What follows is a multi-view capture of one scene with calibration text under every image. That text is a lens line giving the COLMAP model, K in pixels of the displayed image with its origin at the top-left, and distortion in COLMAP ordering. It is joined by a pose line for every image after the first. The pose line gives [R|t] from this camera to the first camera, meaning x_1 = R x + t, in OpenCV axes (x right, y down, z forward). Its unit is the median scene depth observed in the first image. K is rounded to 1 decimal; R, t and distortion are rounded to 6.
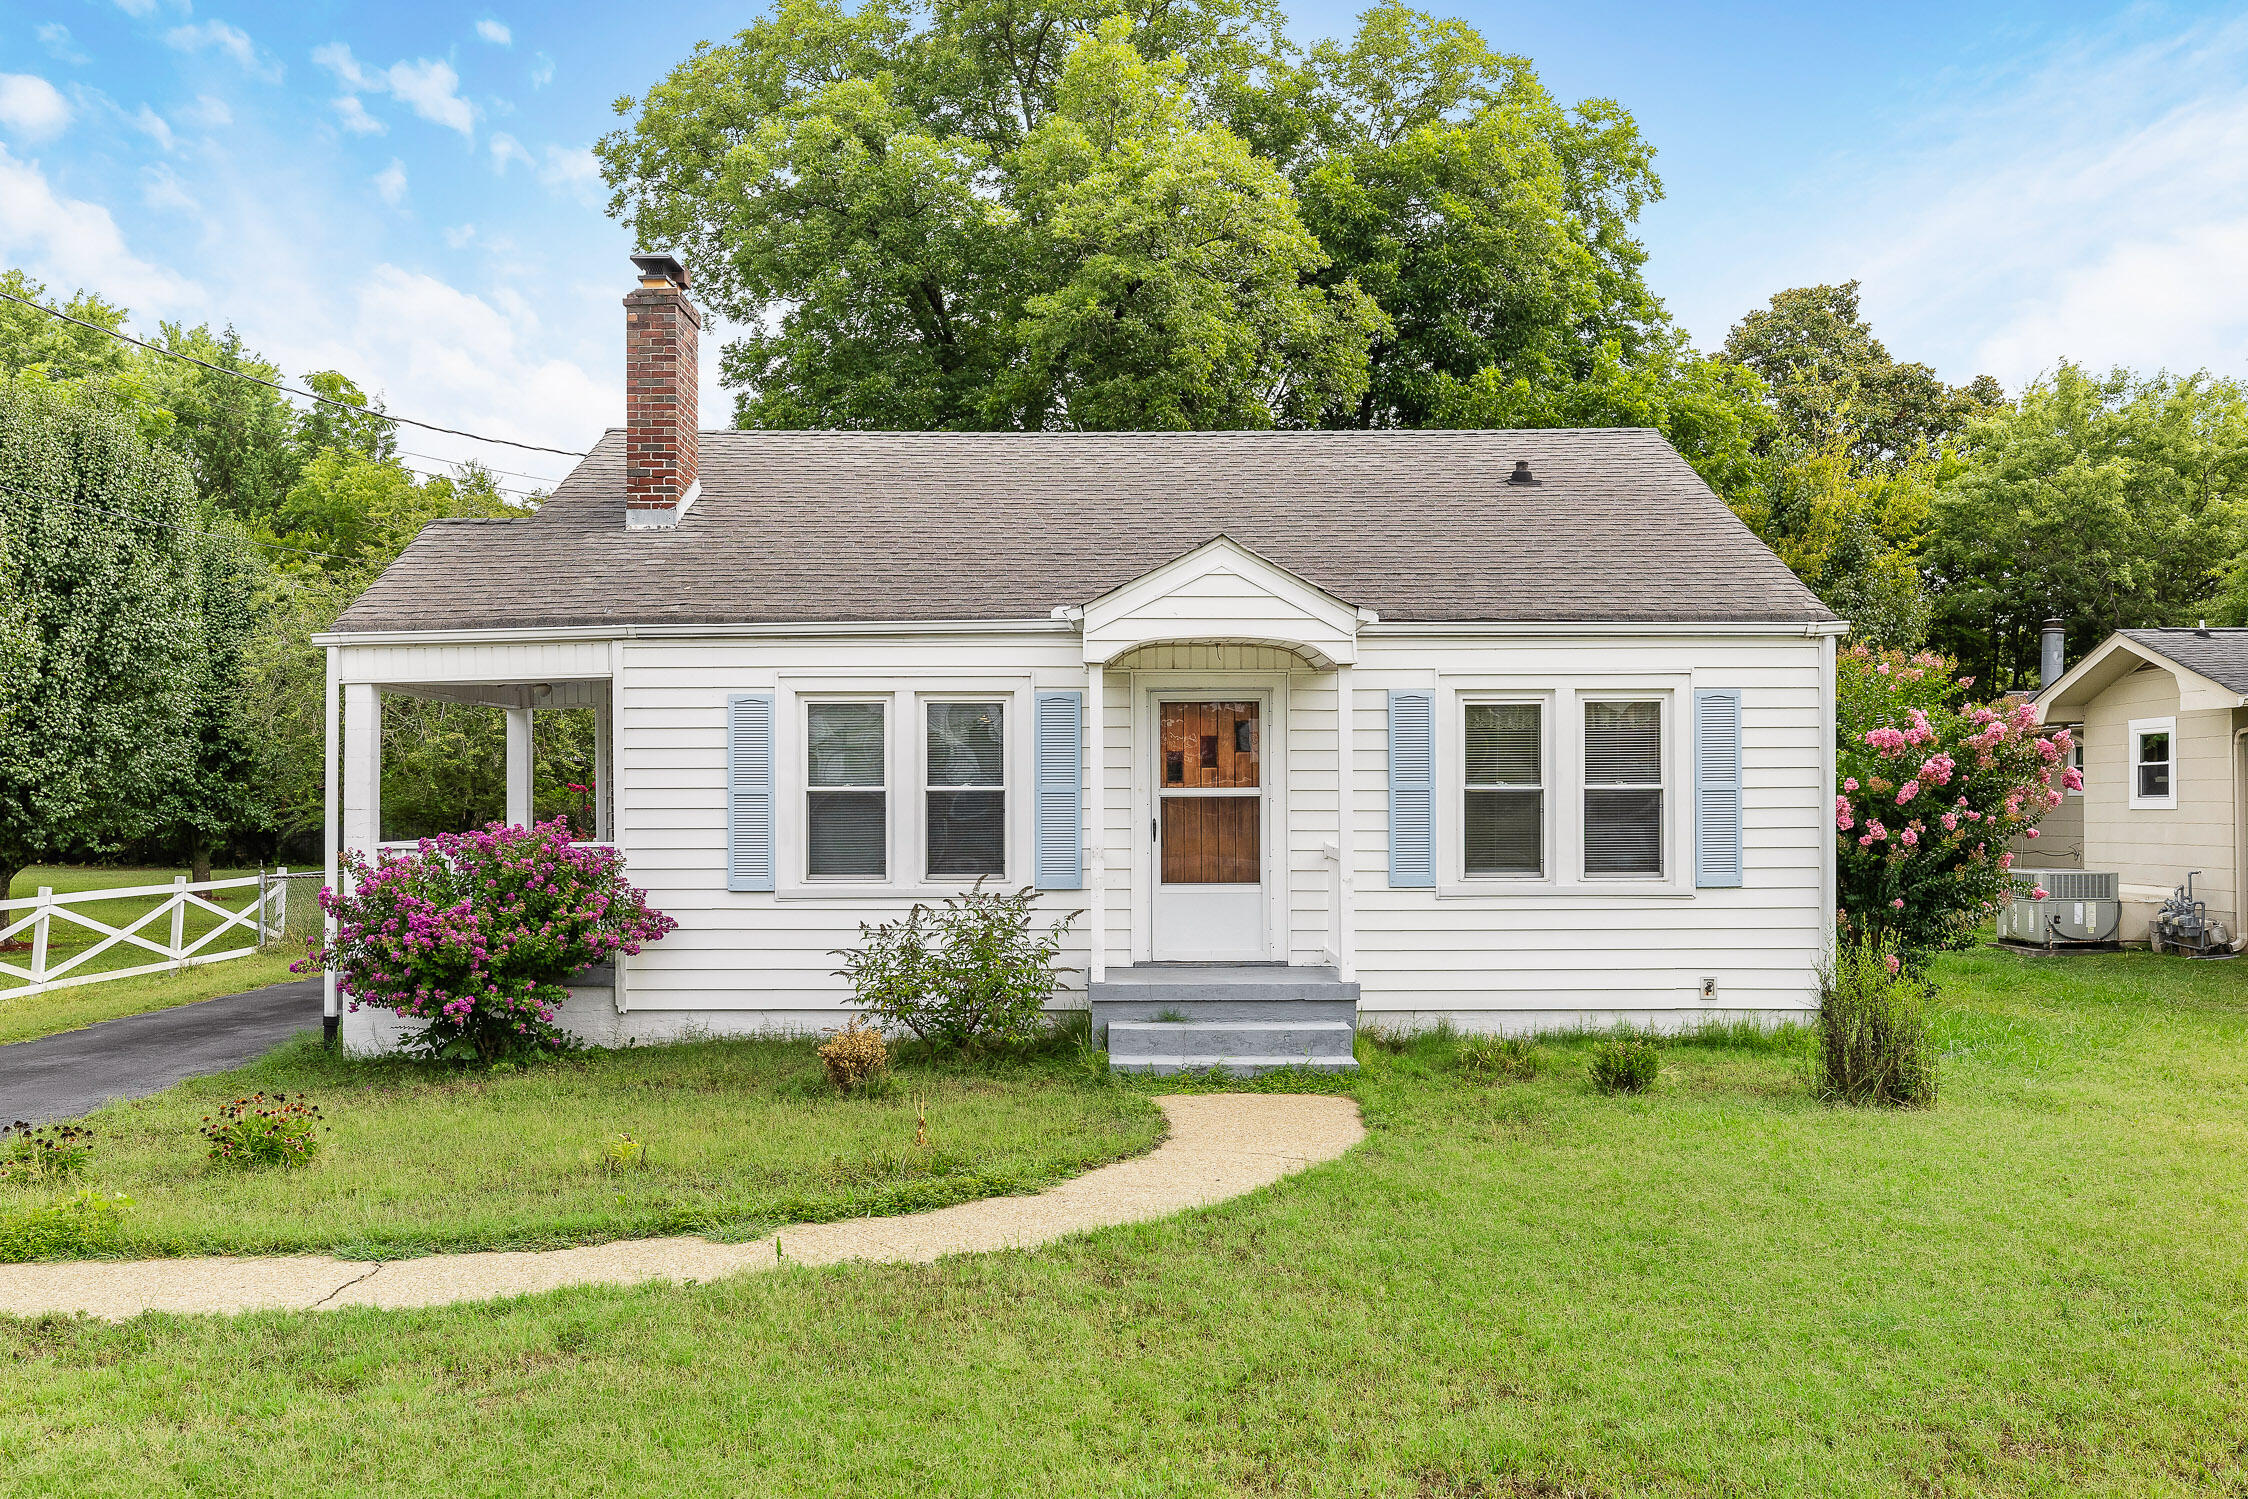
lens RADIAL K [[1921.2, 0, 1085.8], [0, 1921.2, 810.1], [0, 0, 1]] dist [-0.005203, 0.000150]
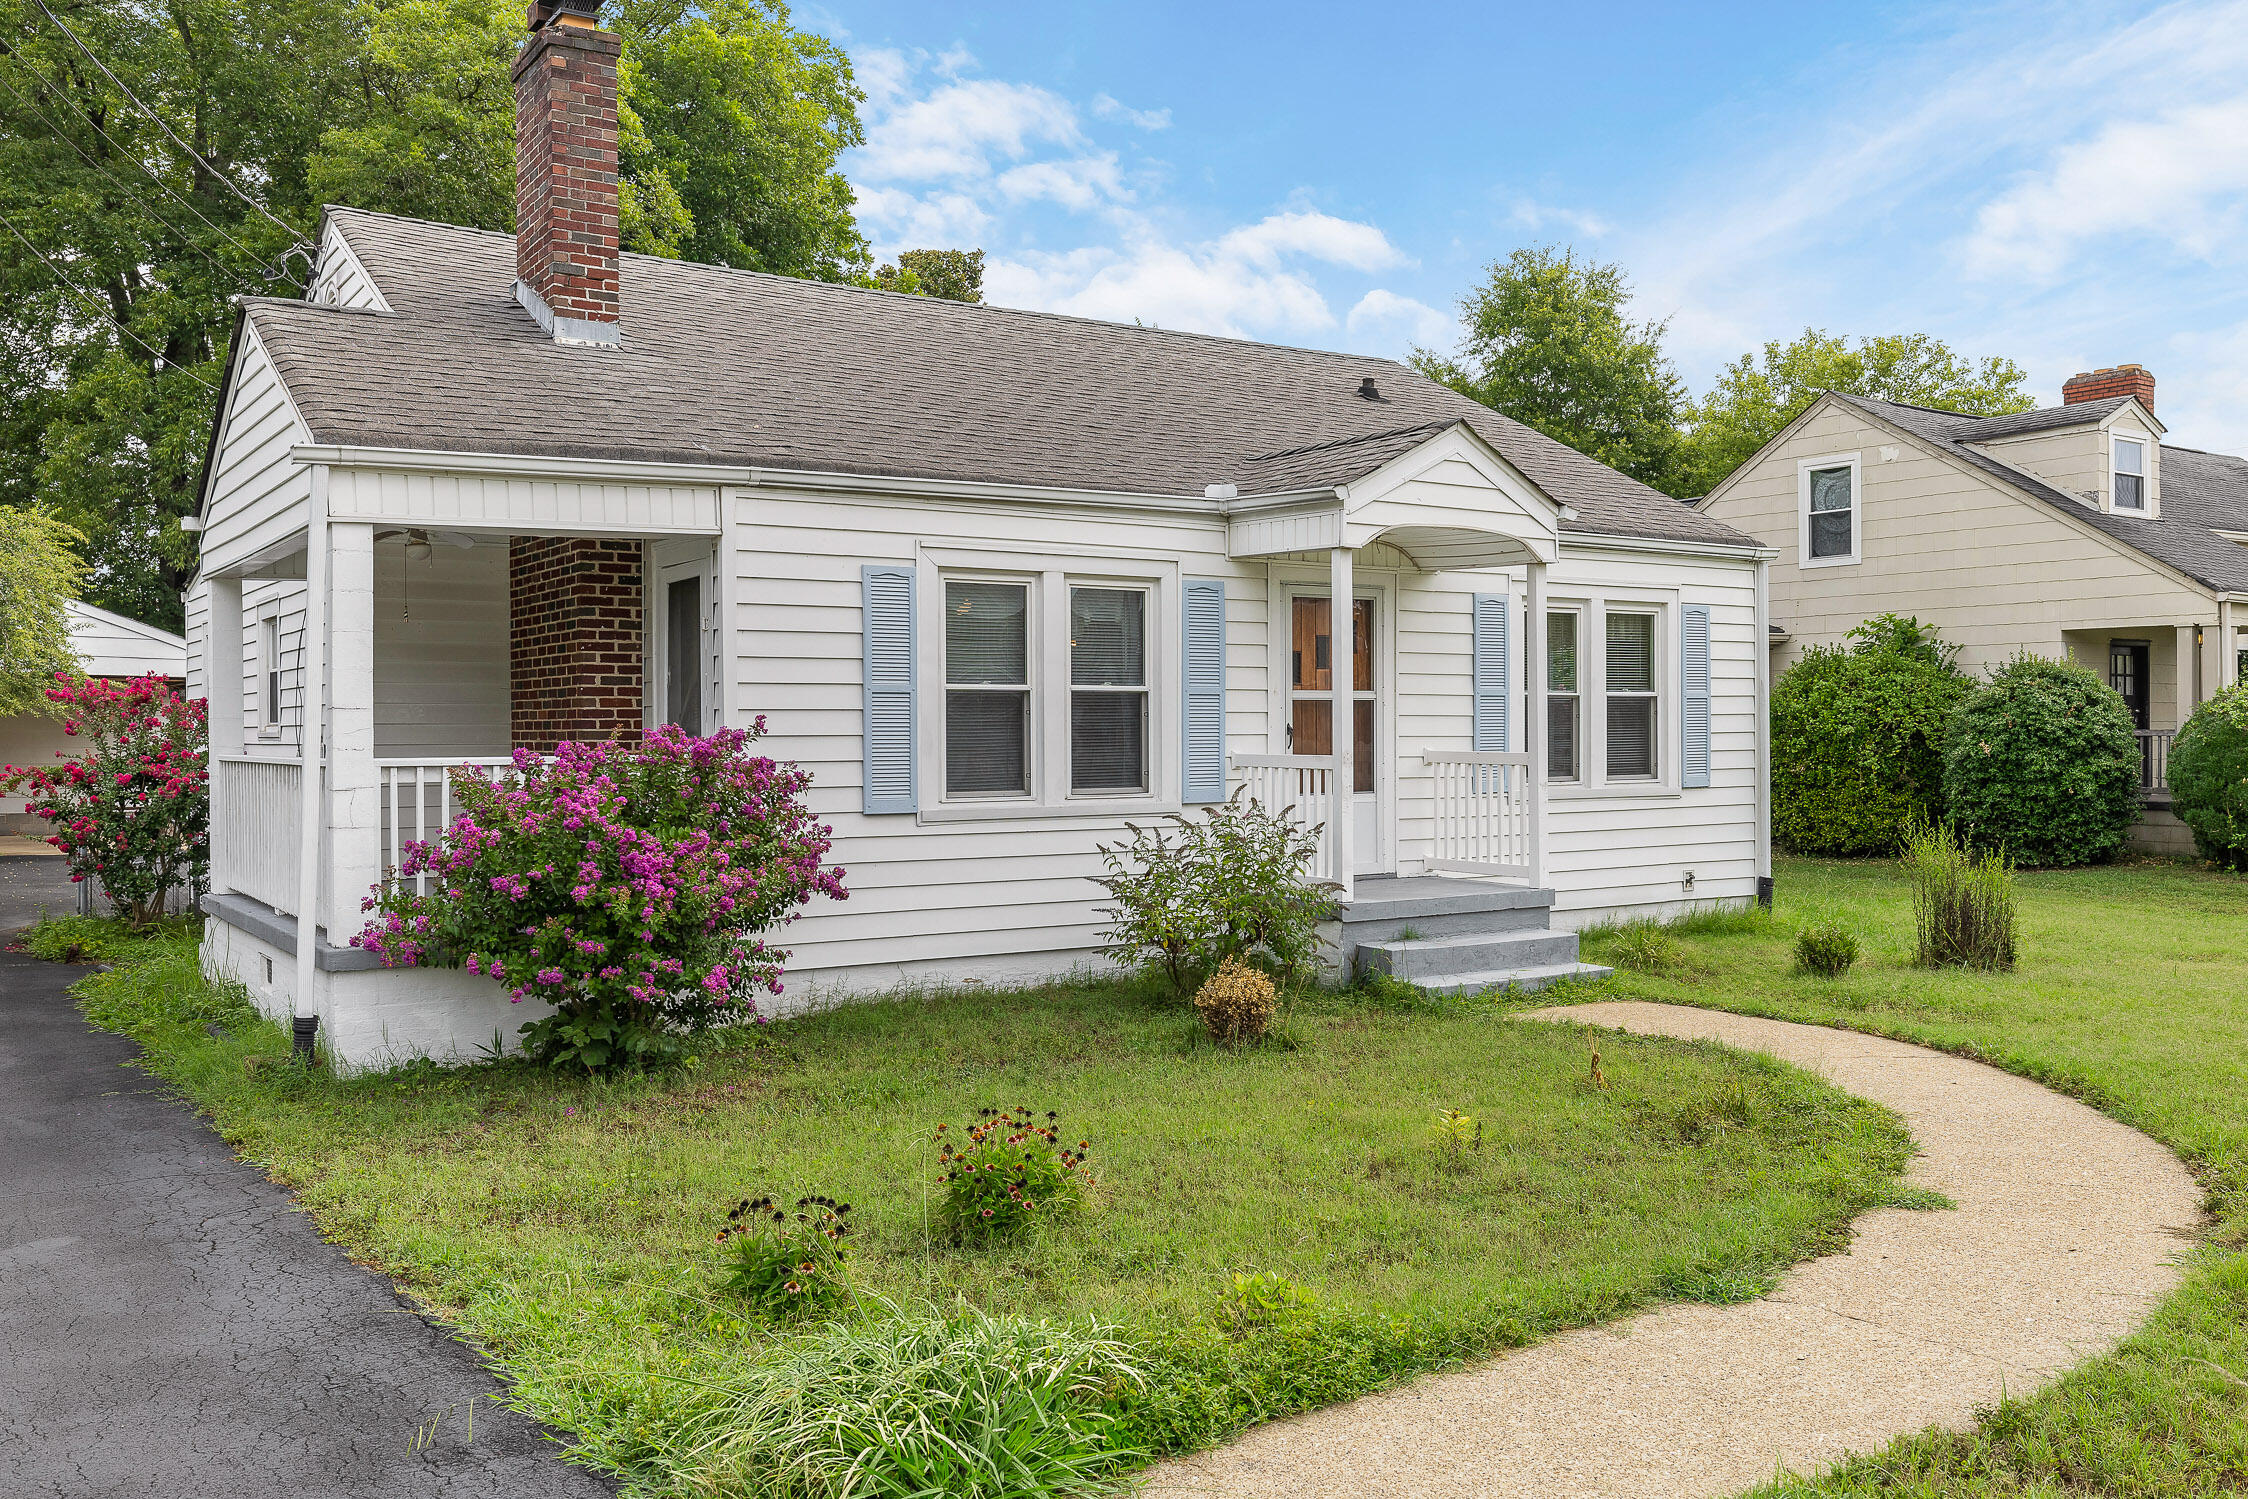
lens RADIAL K [[1874.5, 0, 1160.7], [0, 1874.5, 749.9], [0, 0, 1]] dist [-0.002743, 0.011826]
pose [[0.825357, -0.006881, 0.564569, -0.519098], [0.005357, 0.999976, 0.004355, 0.012753], [-0.564585, -0.000570, 0.825374, 0.295004]]
